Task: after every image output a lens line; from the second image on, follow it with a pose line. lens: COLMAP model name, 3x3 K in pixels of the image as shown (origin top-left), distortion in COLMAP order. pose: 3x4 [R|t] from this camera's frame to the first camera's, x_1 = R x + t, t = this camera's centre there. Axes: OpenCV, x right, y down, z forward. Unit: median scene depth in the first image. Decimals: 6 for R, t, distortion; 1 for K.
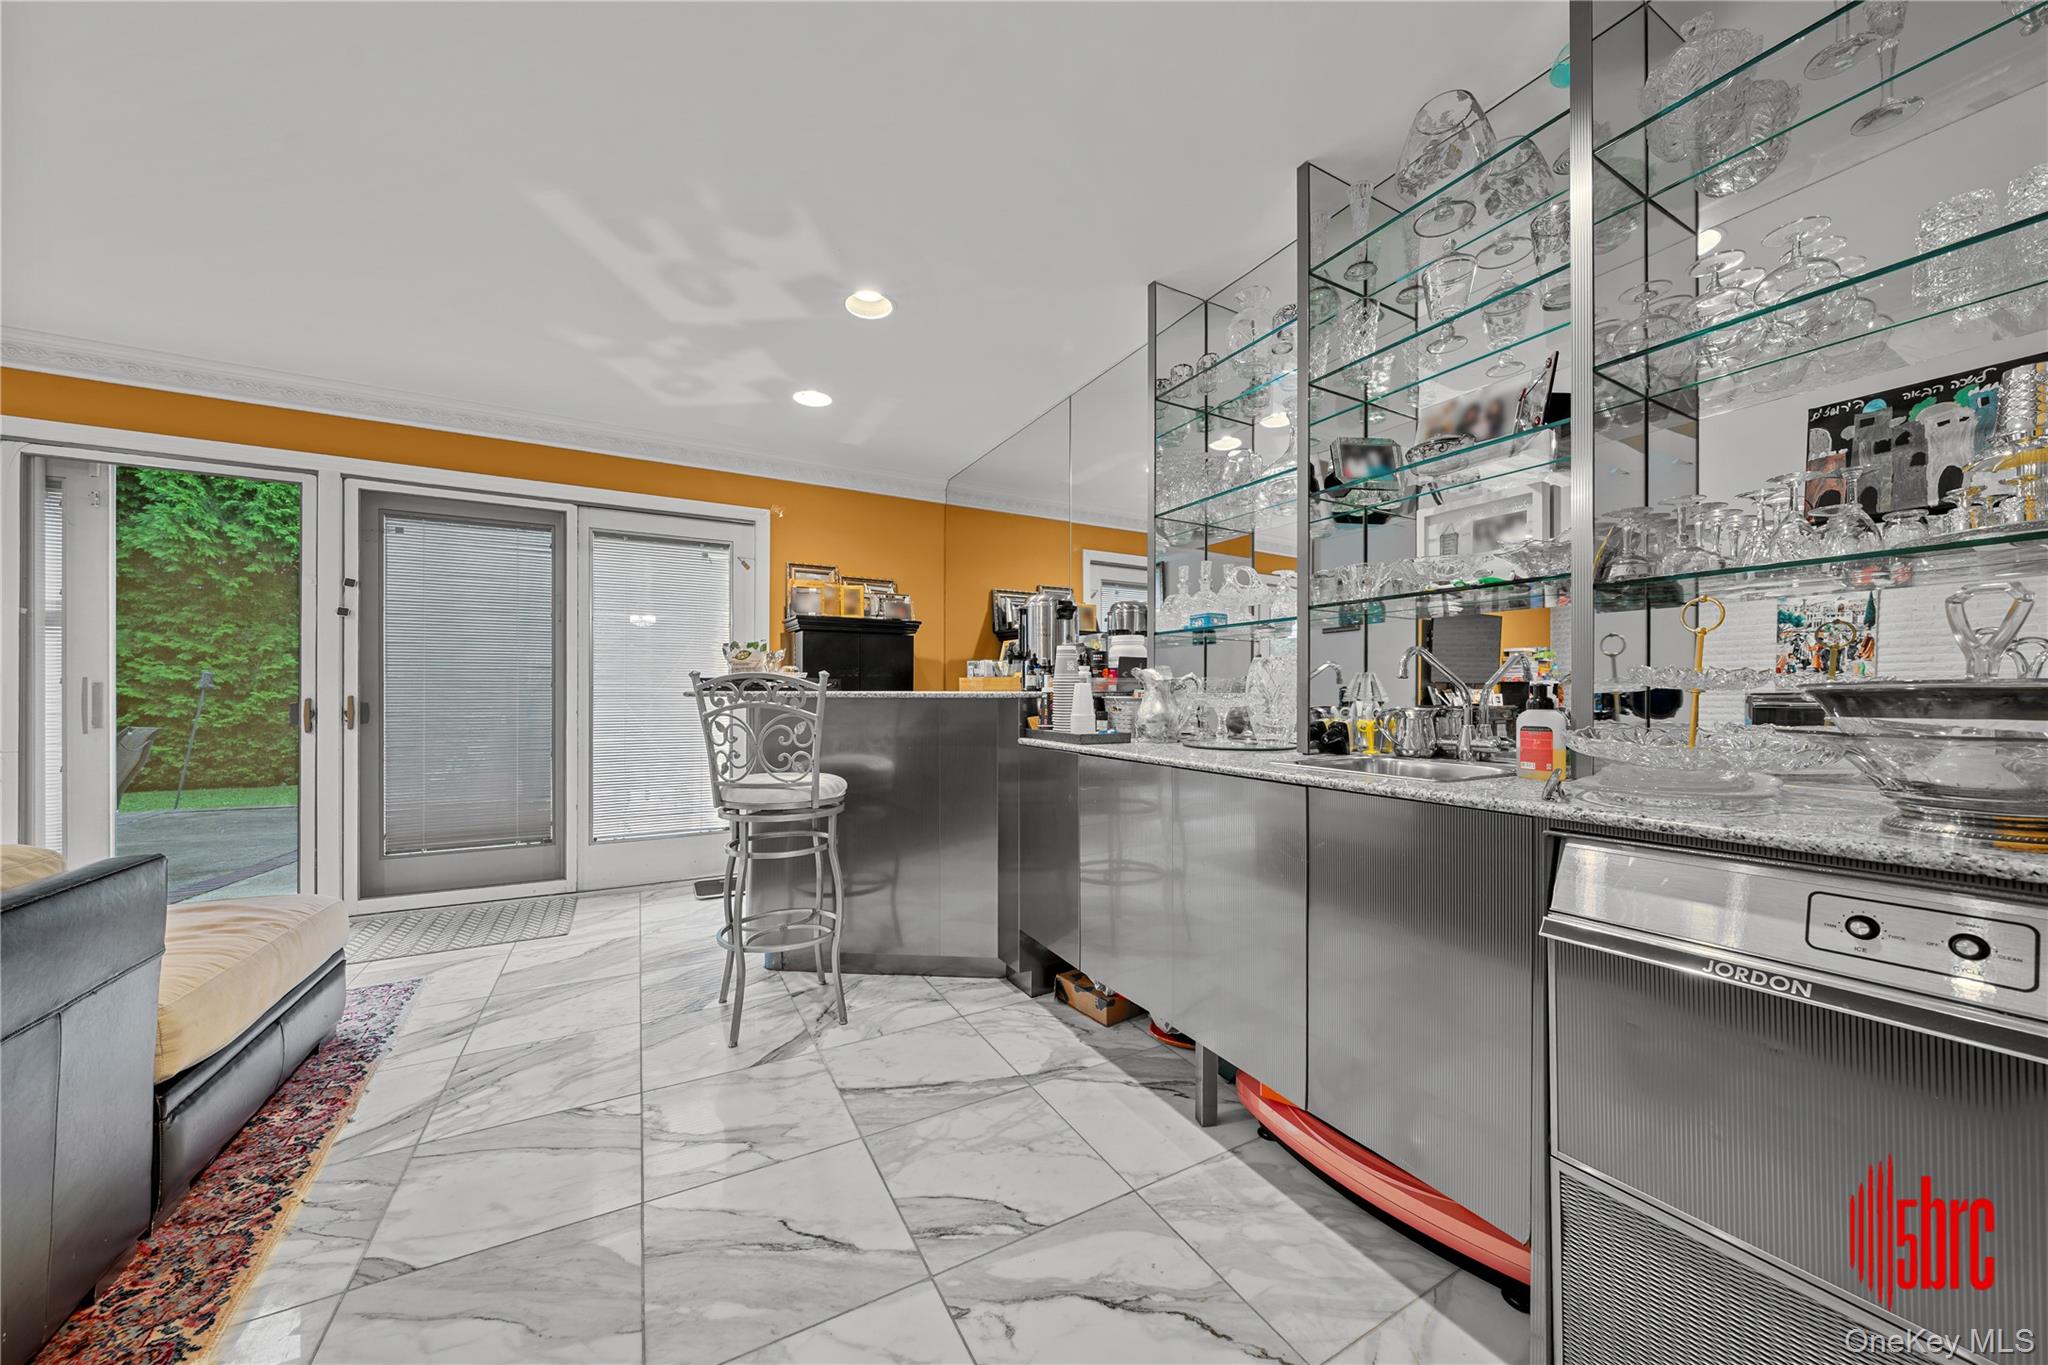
lens RADIAL K [[701.7, 0, 1022.0], [0, 701.7, 690.0], [0, 0, 1]] dist [-0.001669, -0.000067]
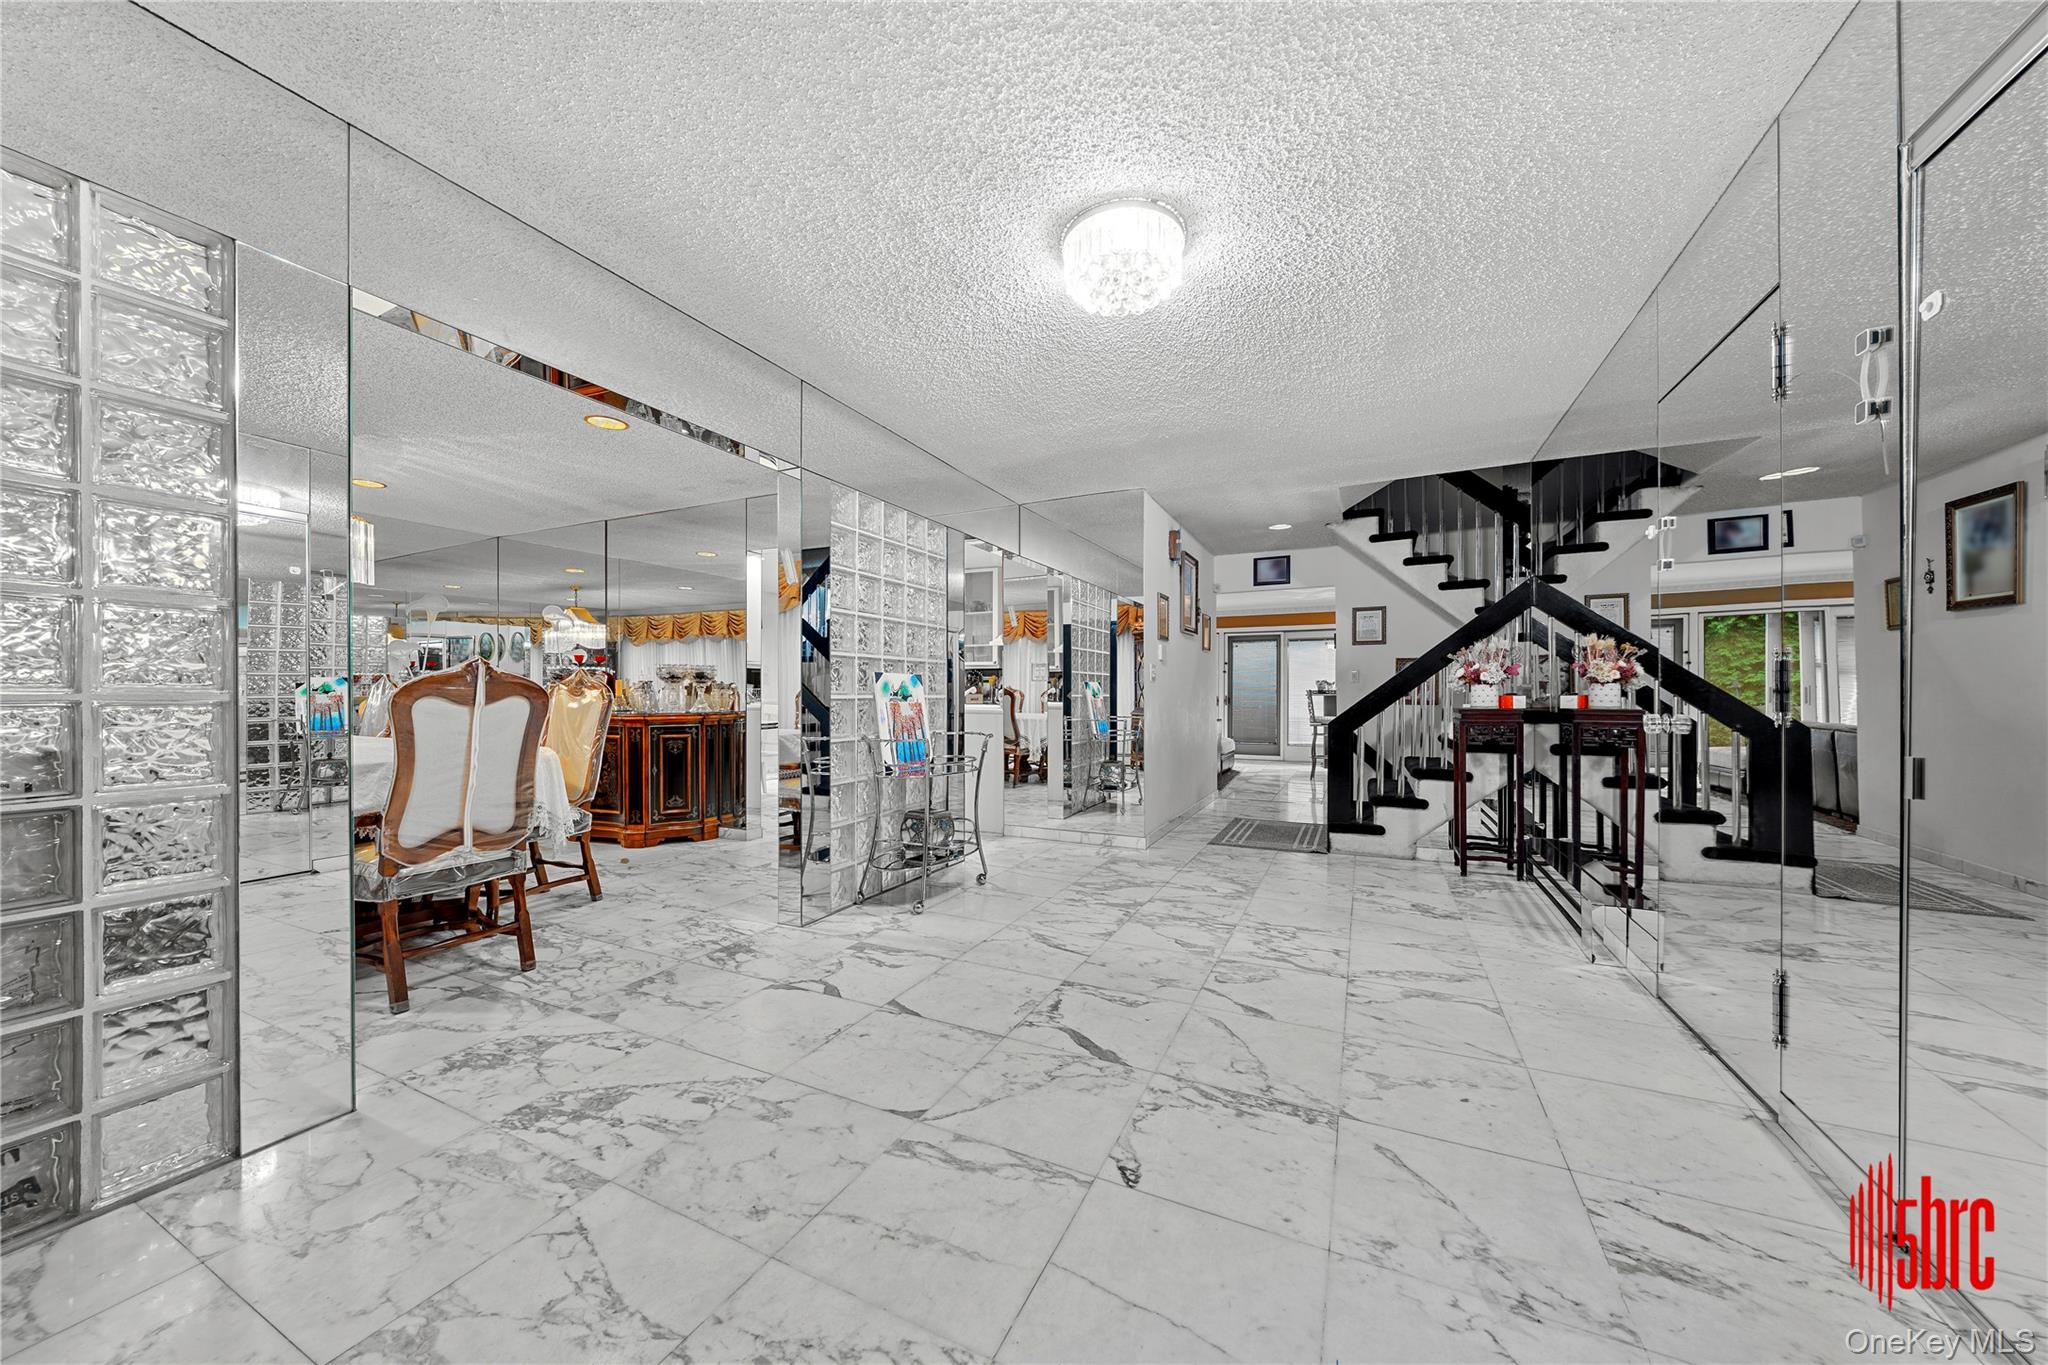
lens RADIAL K [[701.7, 0, 1025.8], [0, 701.7, 690.5], [0, 0, 1]] dist [-0.001669, -0.000067]
pose [[0.577150, -0.000096, -0.816638, 1.305042], [-0.003442, 0.999991, -0.002550, -0.006377], [0.816631, 0.004282, 0.577145, -1.806758]]
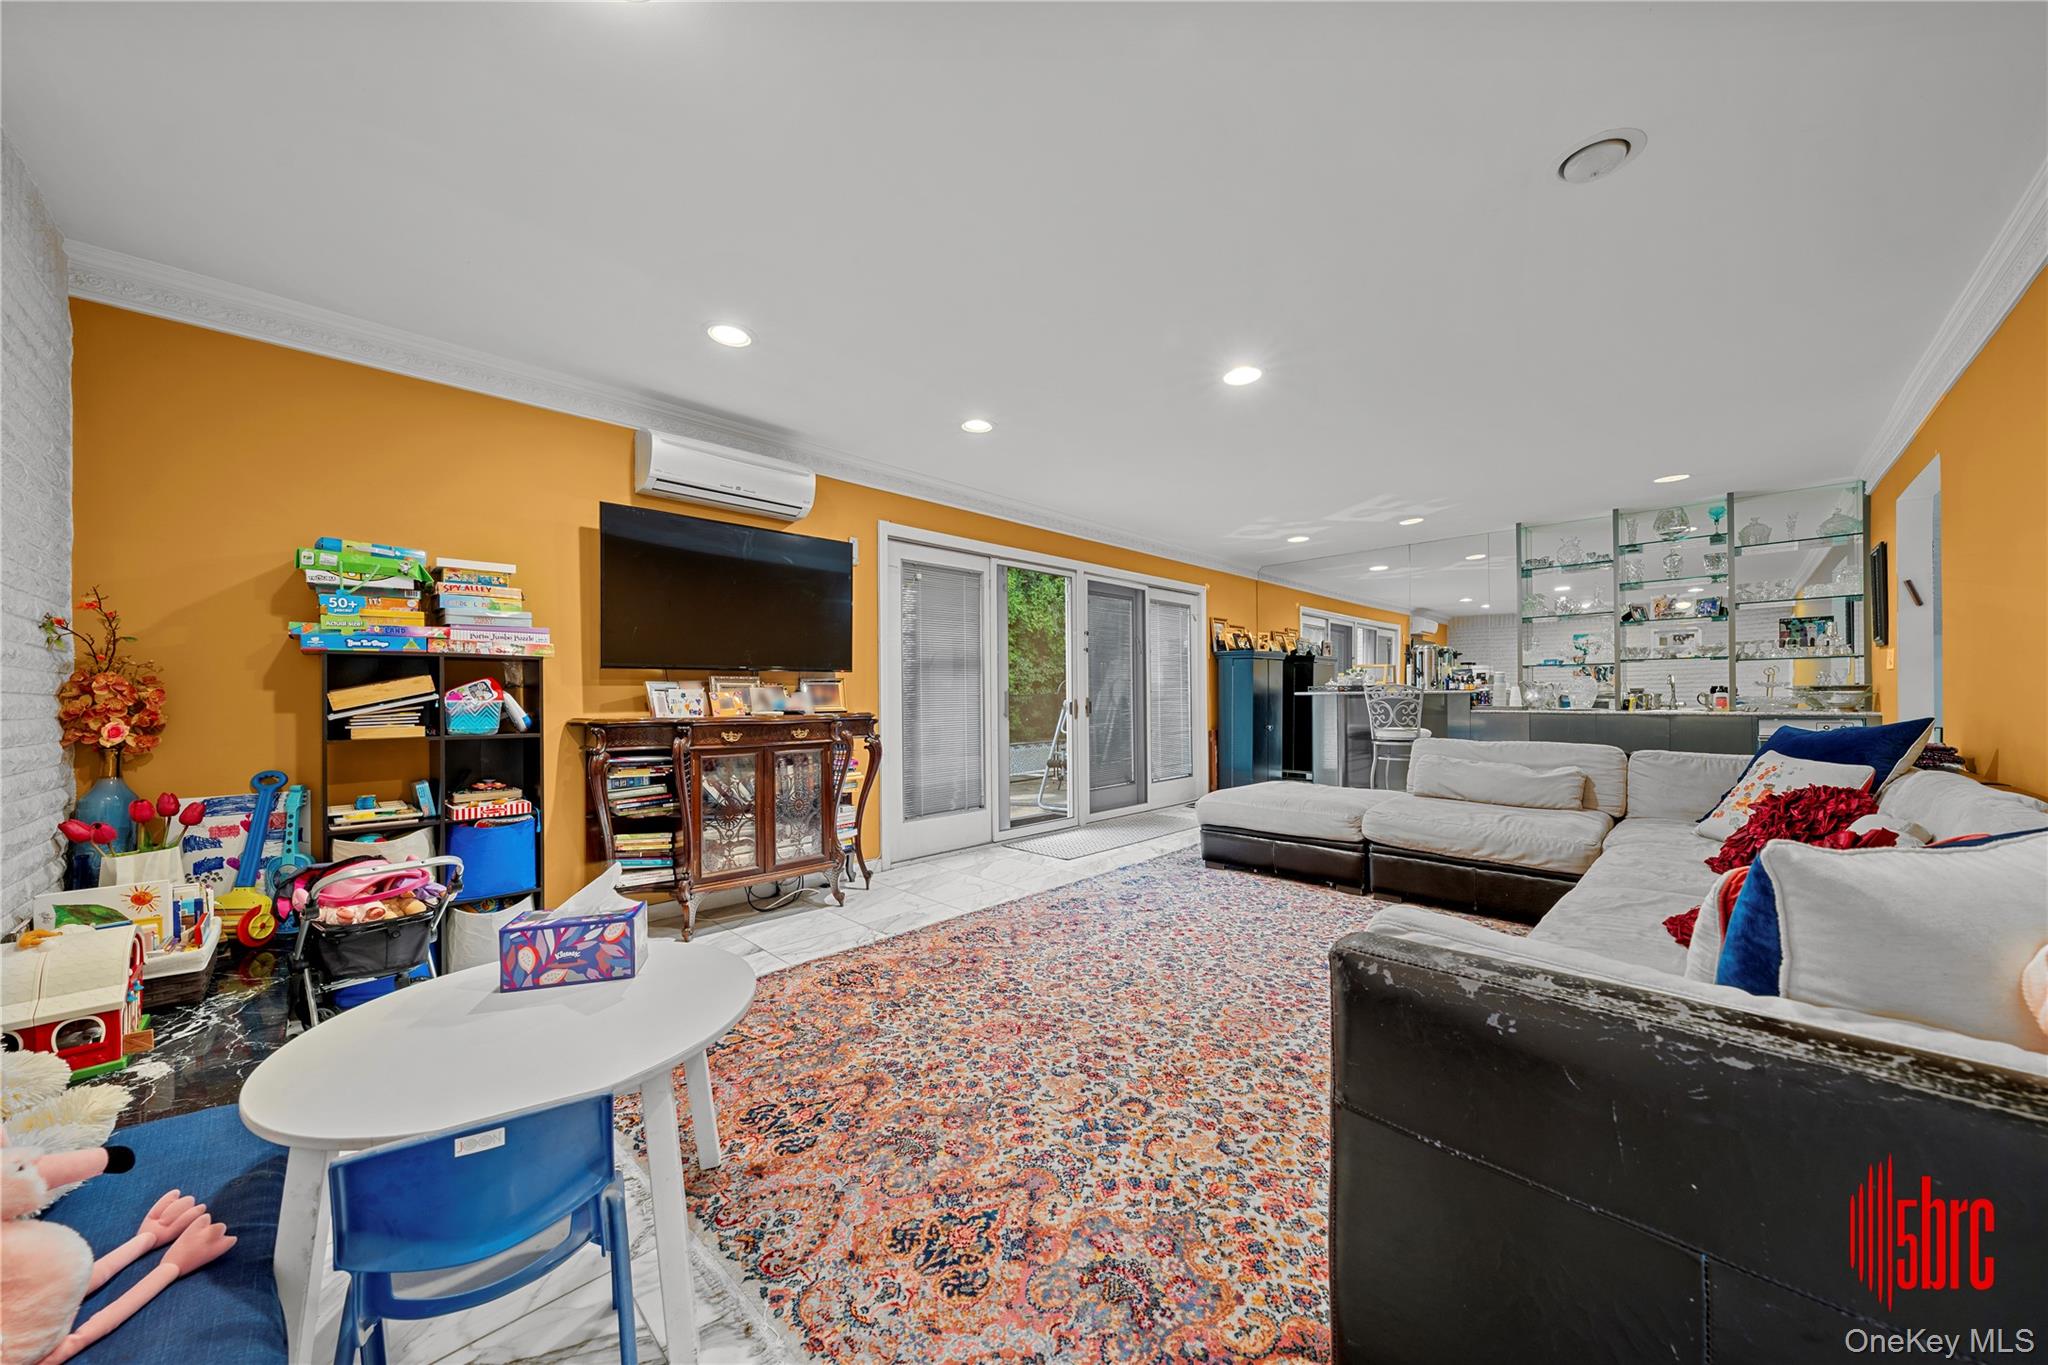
lens RADIAL K [[701.7, 0, 1022.8], [0, 701.7, 692.3], [0, 0, 1]] dist [-0.001669, -0.000067]
pose [[0.960076, -0.008830, 0.279599, -1.607751], [0.010609, 0.999932, -0.004851, 0.002067], [-0.279538, 0.007623, 0.960104, -0.637897]]
